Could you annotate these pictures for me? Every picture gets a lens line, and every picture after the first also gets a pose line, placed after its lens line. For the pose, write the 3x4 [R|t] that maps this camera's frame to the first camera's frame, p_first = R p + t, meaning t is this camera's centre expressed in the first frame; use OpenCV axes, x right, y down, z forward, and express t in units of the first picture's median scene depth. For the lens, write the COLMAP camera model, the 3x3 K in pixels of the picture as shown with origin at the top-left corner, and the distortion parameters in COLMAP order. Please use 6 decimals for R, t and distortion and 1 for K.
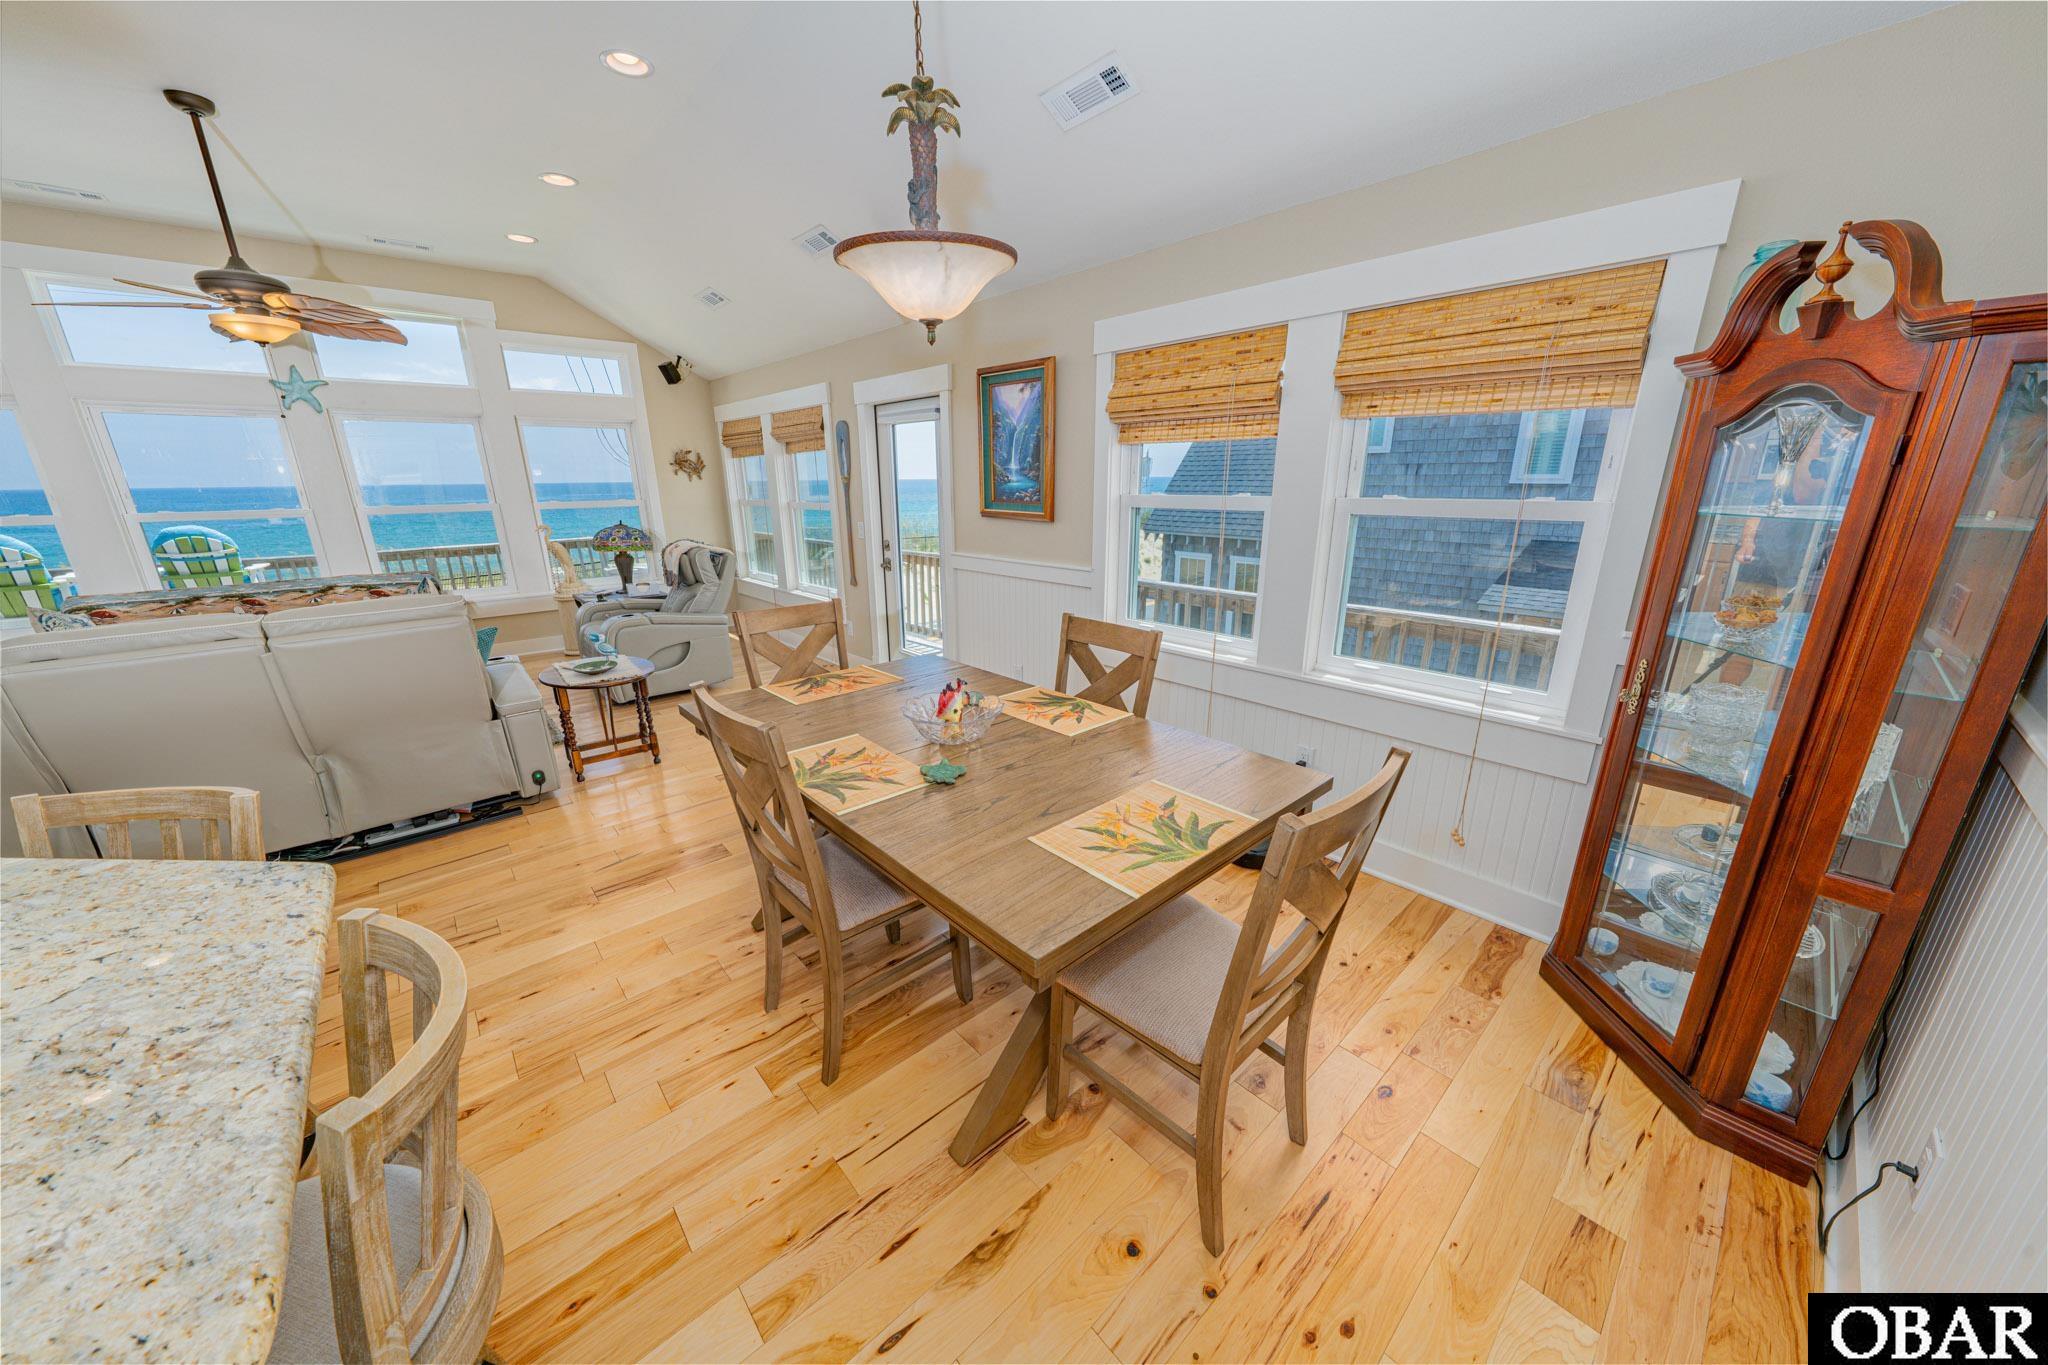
lens RADIAL K [[702.6, 0, 1023.0], [0, 702.6, 688.1], [0, 0, 1]] dist [-0.003340, 0.000093]
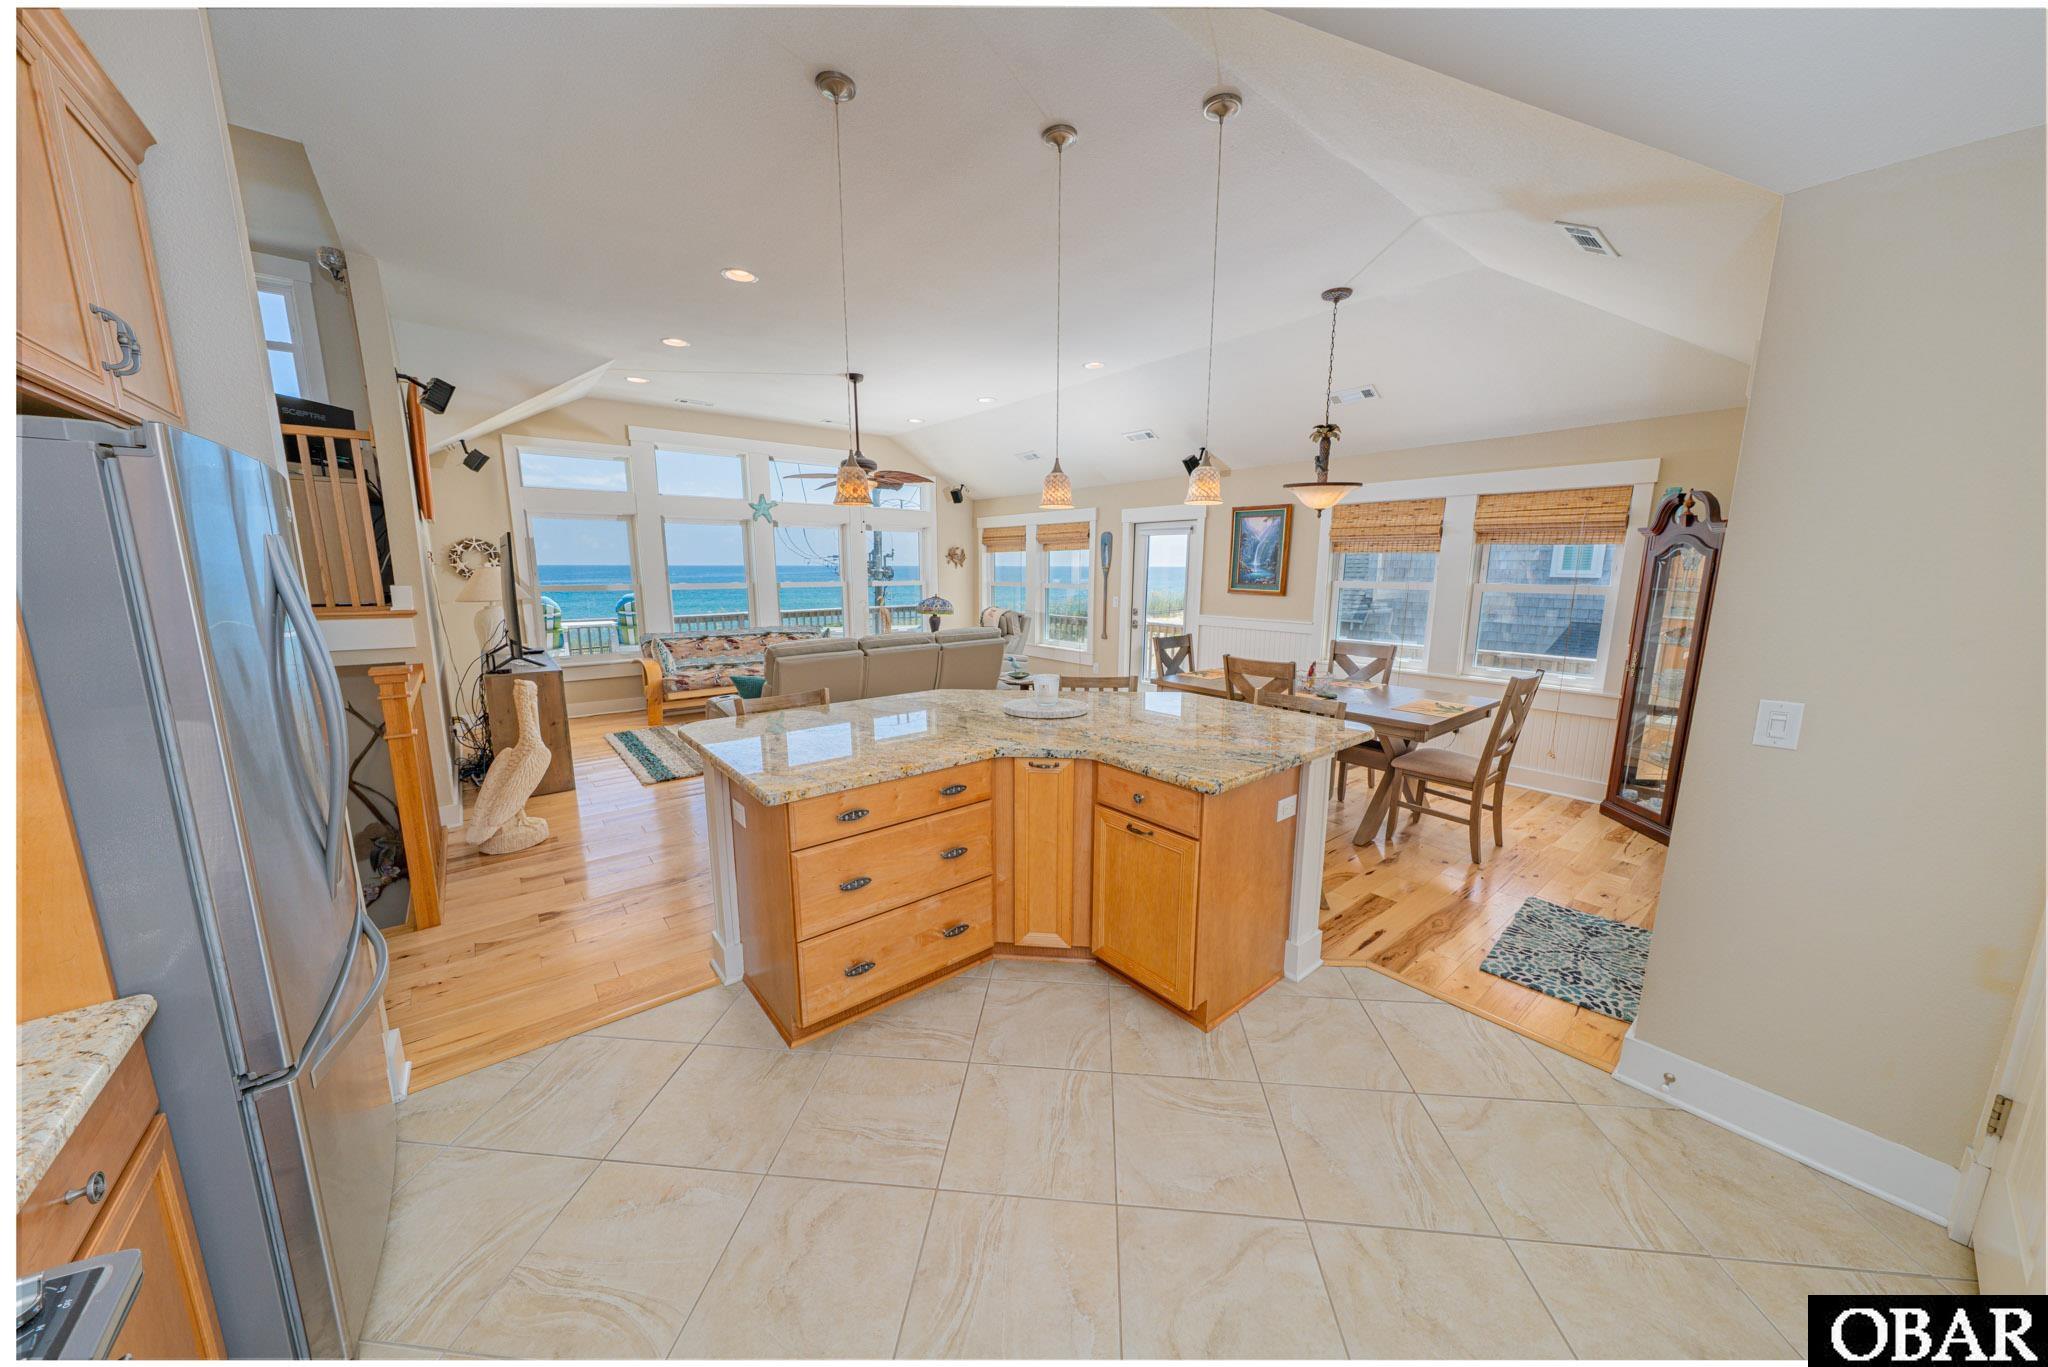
lens RADIAL K [[683.7, 0, 1037.0], [0, 683.7, 687.0], [0, 0, 1]] dist [0.001107, -0.000345]
pose [[0.999131, 0.019157, -0.037029, -0.539985], [-0.023326, 0.993014, -0.115665, 0.205214], [0.034554, 0.116429, 0.992598, -0.697519]]
